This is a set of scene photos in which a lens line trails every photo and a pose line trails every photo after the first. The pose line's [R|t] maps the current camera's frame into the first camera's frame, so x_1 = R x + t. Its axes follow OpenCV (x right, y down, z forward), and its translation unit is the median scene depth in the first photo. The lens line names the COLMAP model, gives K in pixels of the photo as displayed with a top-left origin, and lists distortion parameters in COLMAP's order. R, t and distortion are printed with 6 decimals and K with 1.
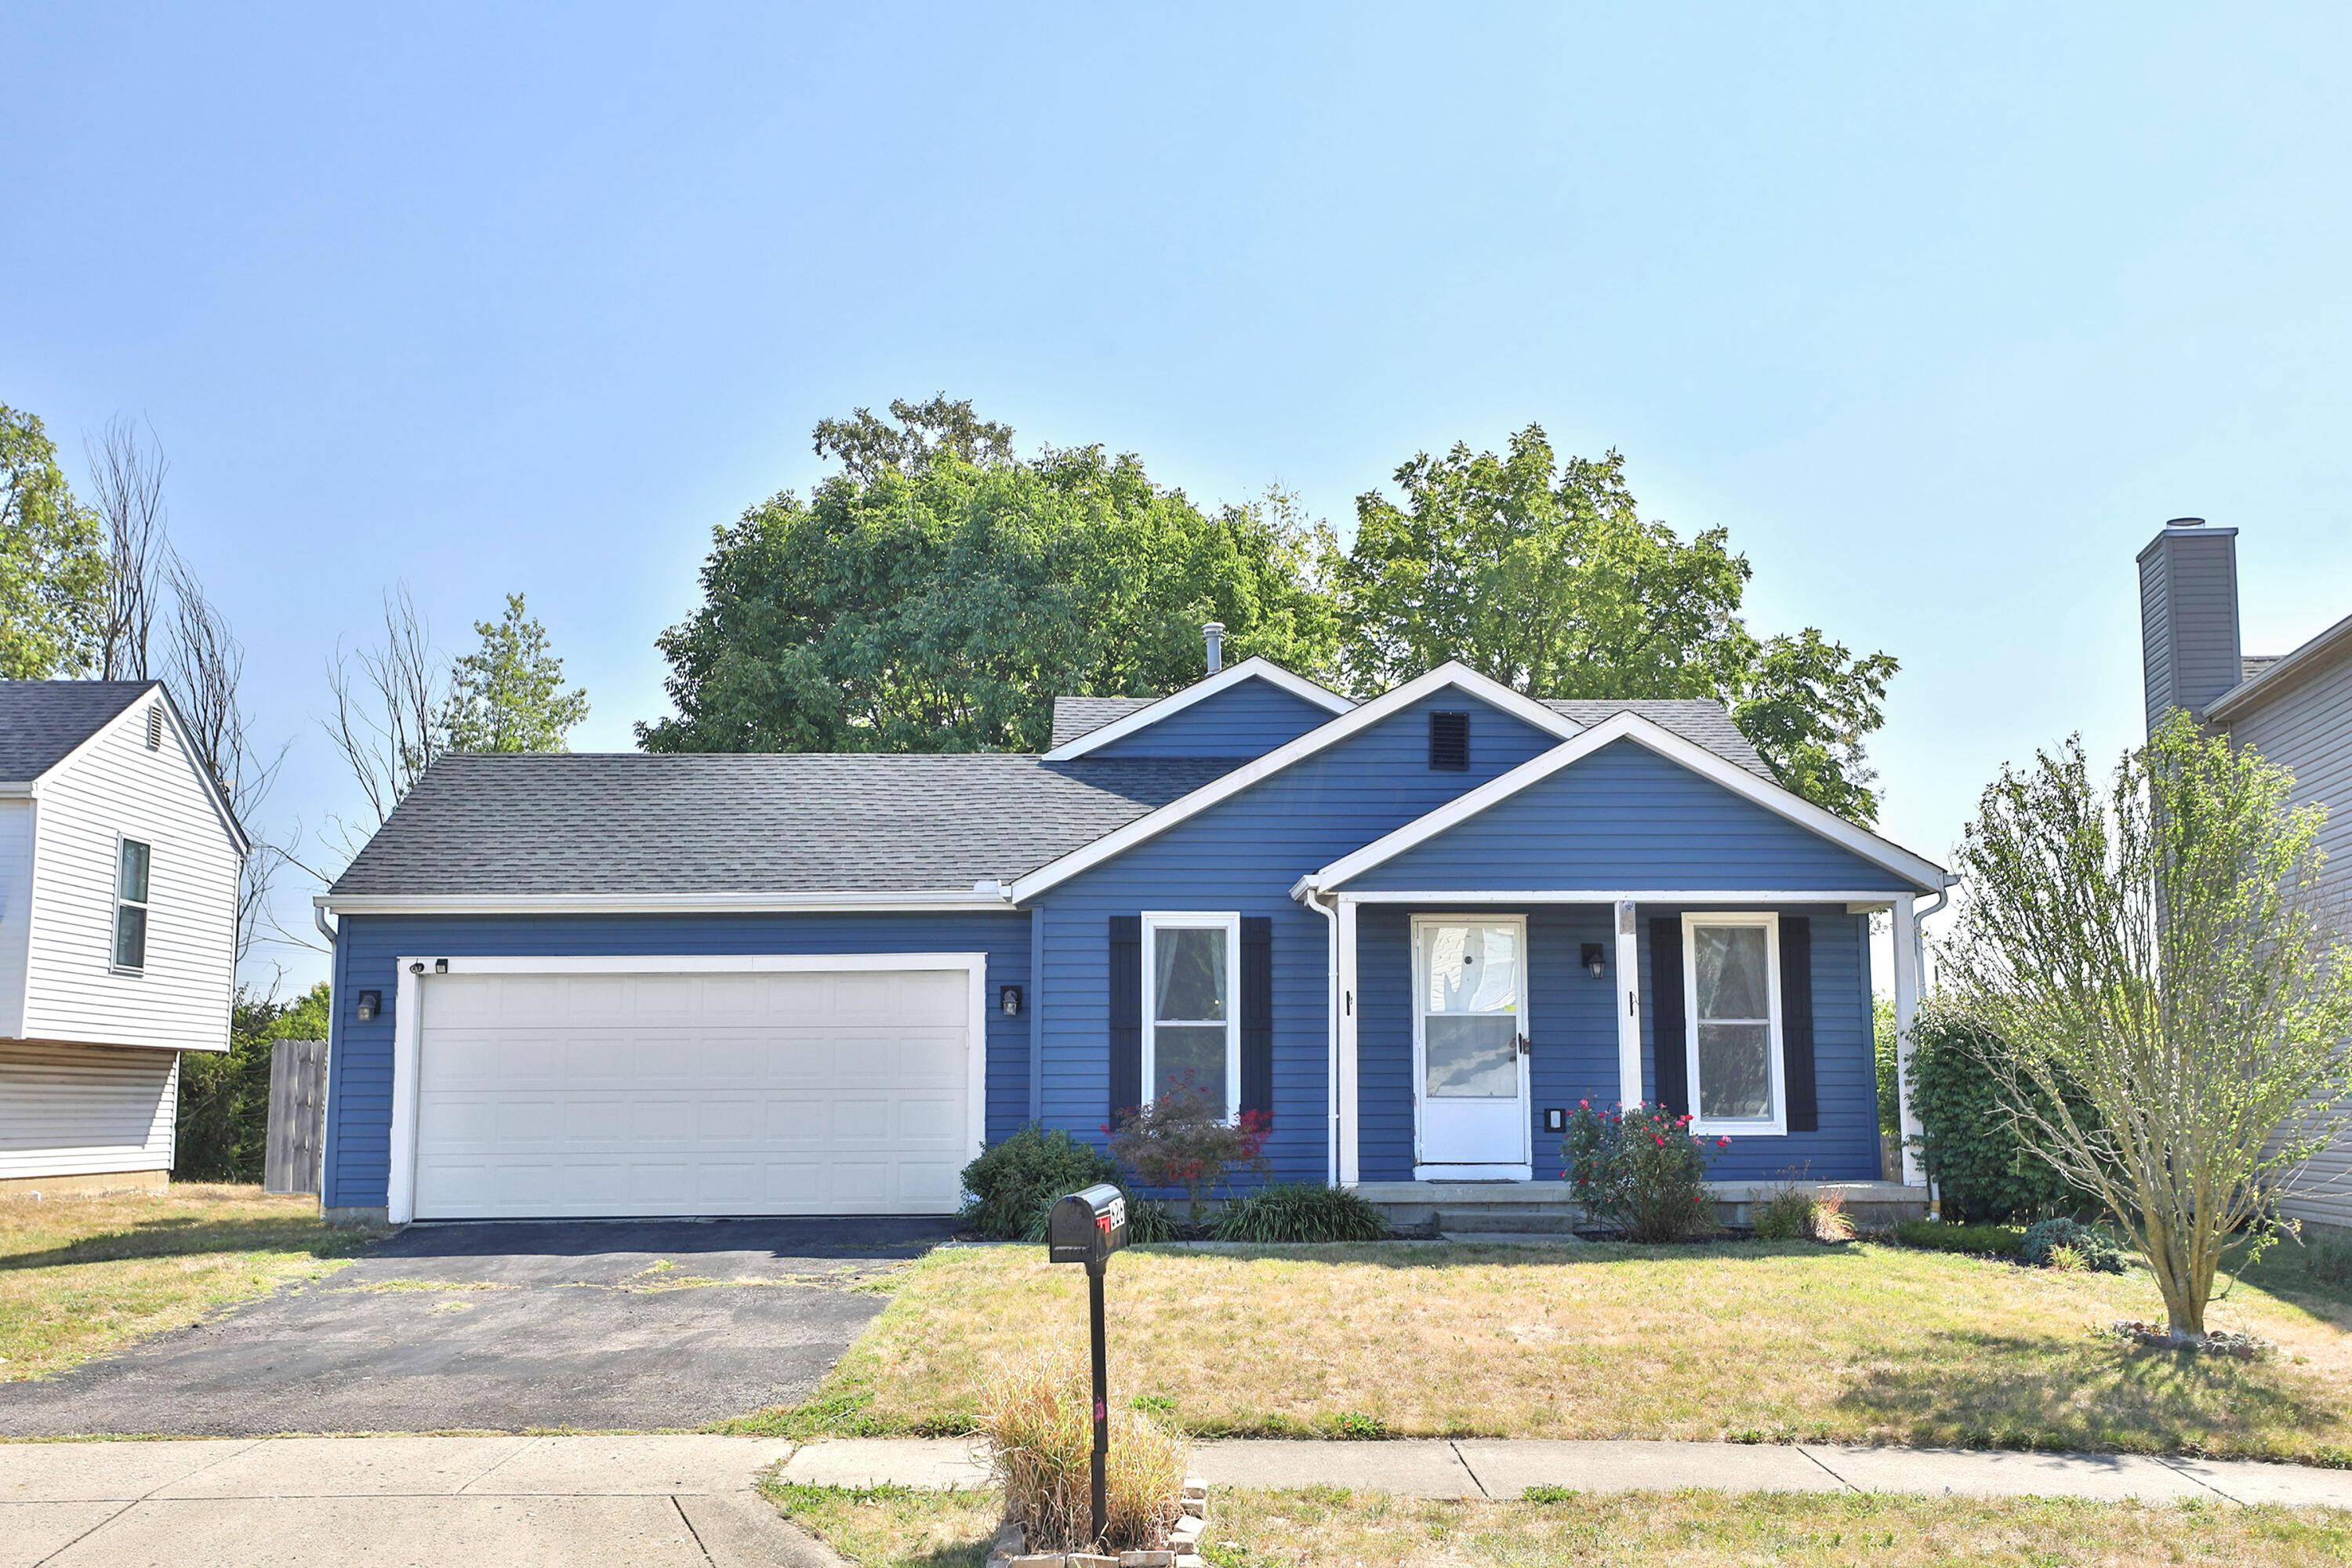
lens RADIAL K [[2355.2, 0, 1175.6], [0, 2355.2, 780.8], [0, 0, 1]] dist [0.003168, 0.000000]
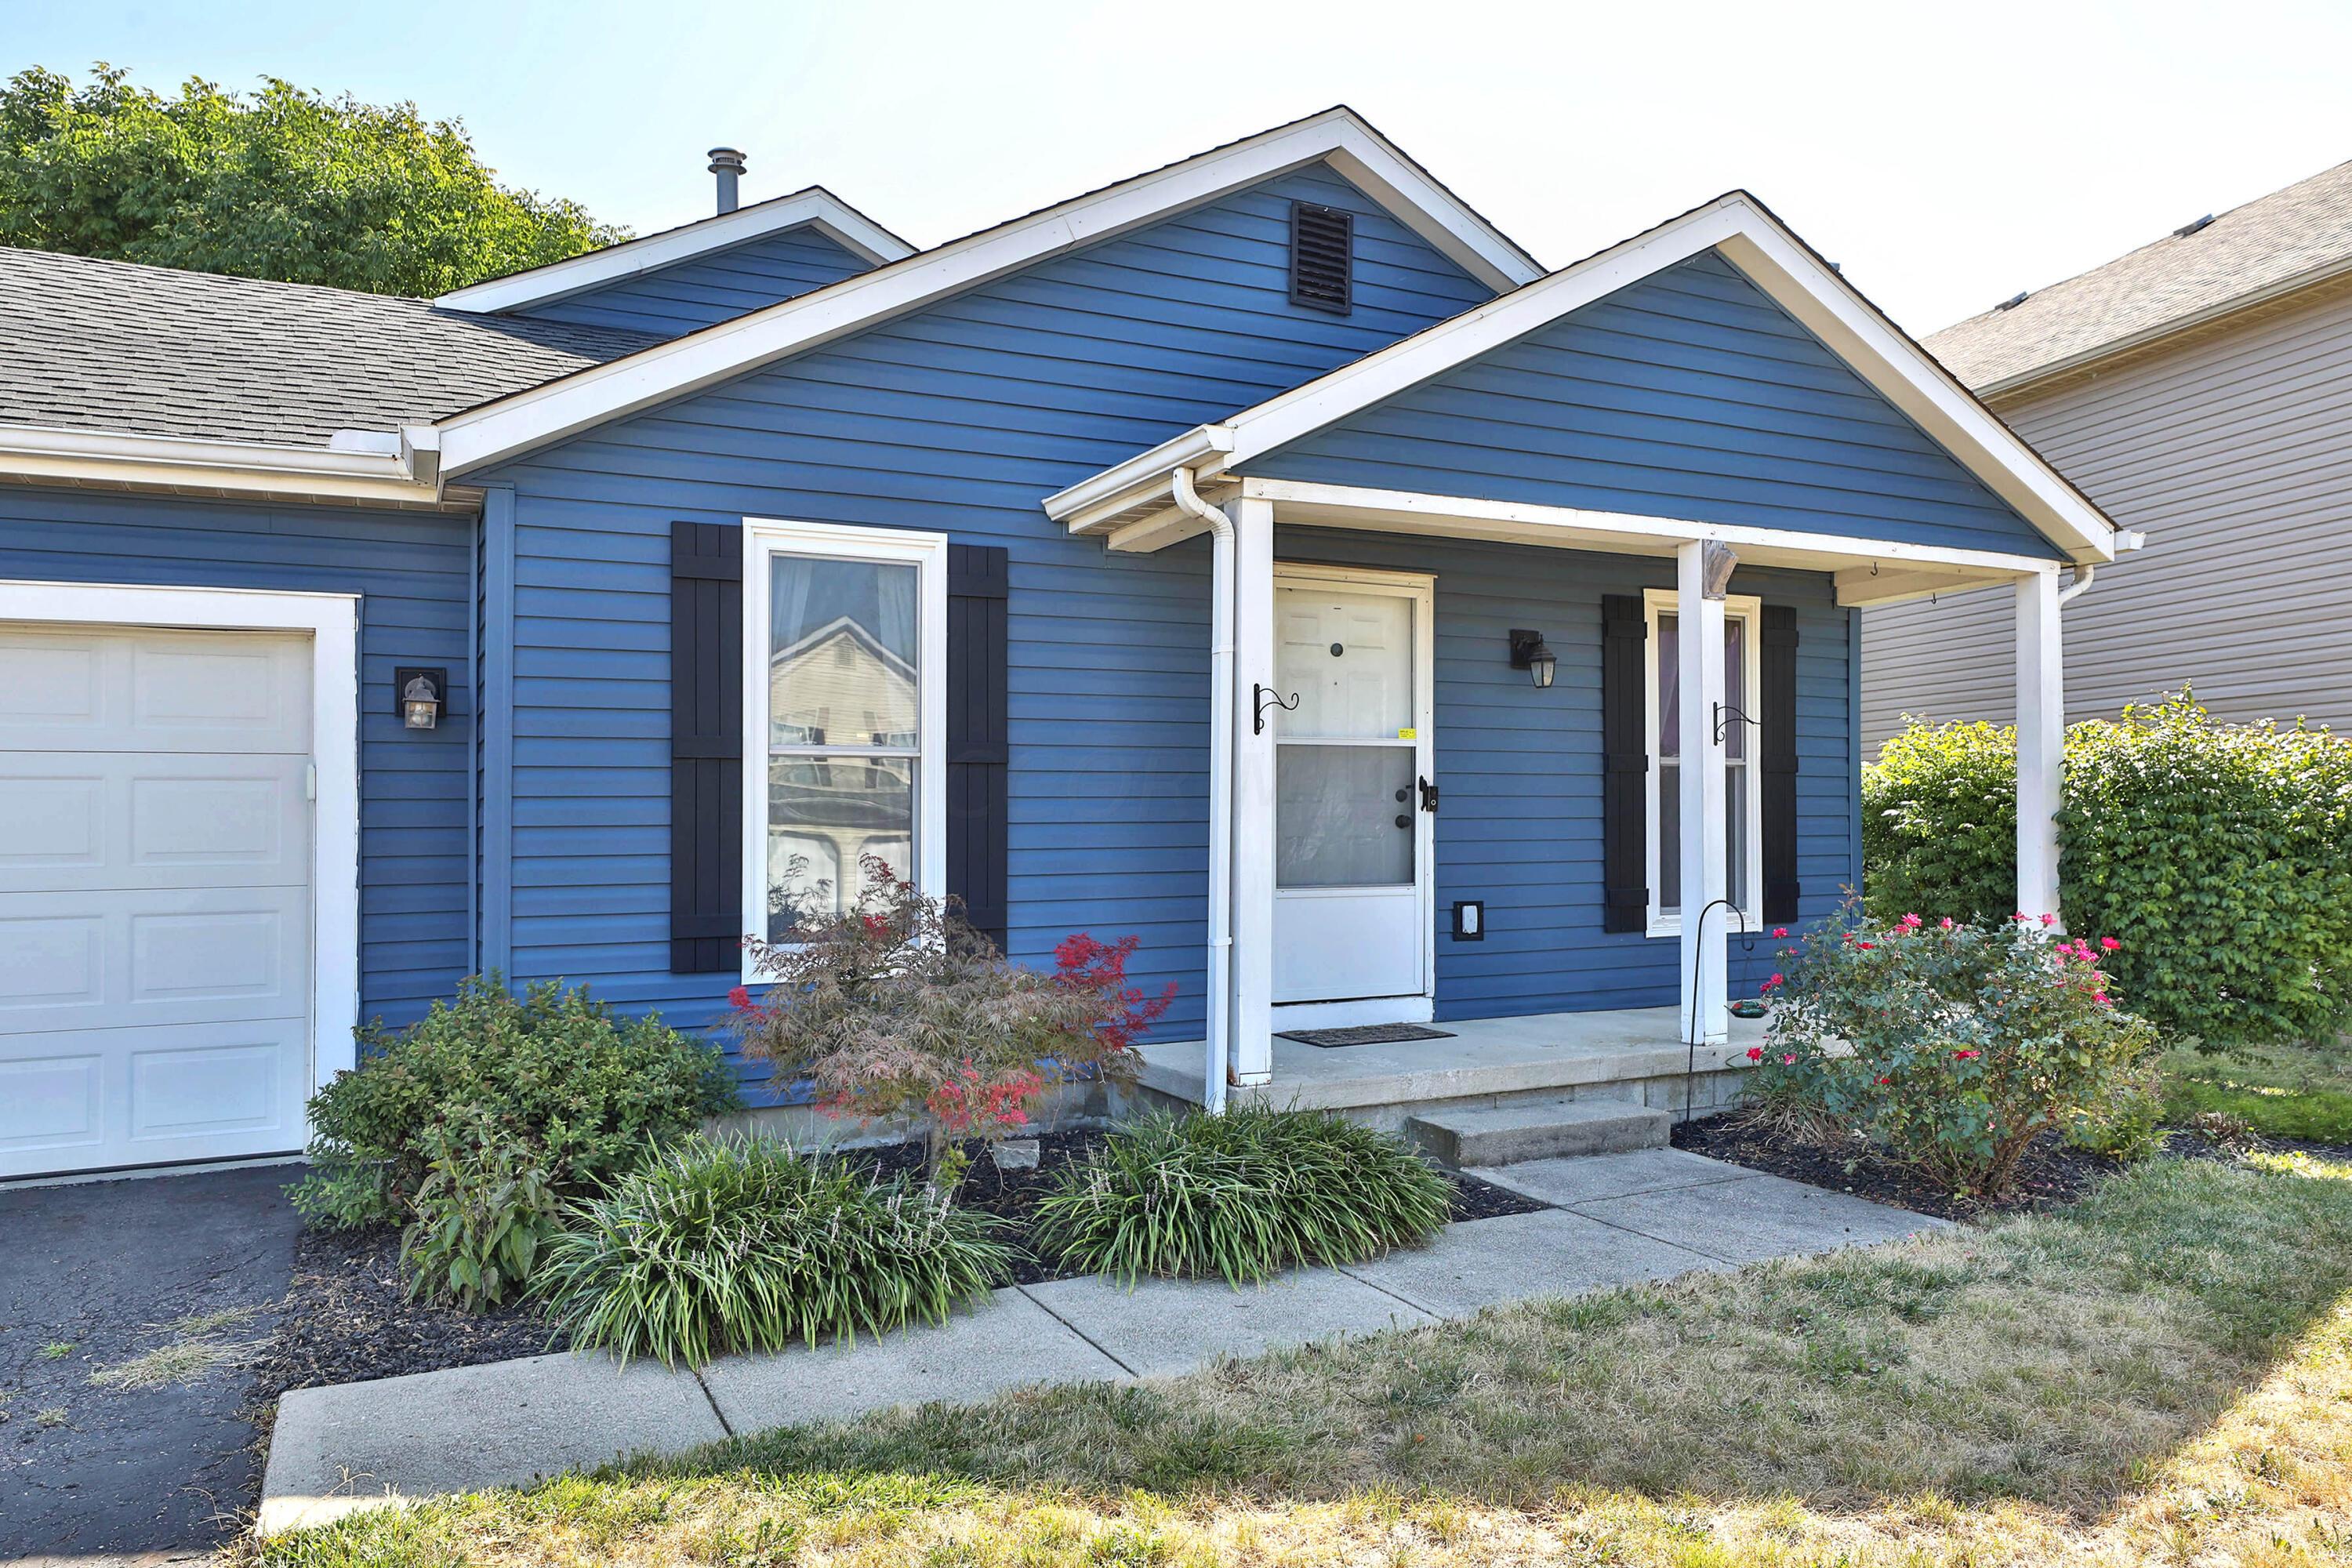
lens RADIAL K [[1438.5, 0, 1180.7], [0, 1438.5, 785.6], [0, 0, 1]] dist [0.000597, 0.003836]
pose [[0.877180, 0.005883, 0.480126, -0.077113], [-0.055389, 0.994490, 0.089010, 0.079315], [-0.476956, -0.104671, 0.872672, 0.699991]]
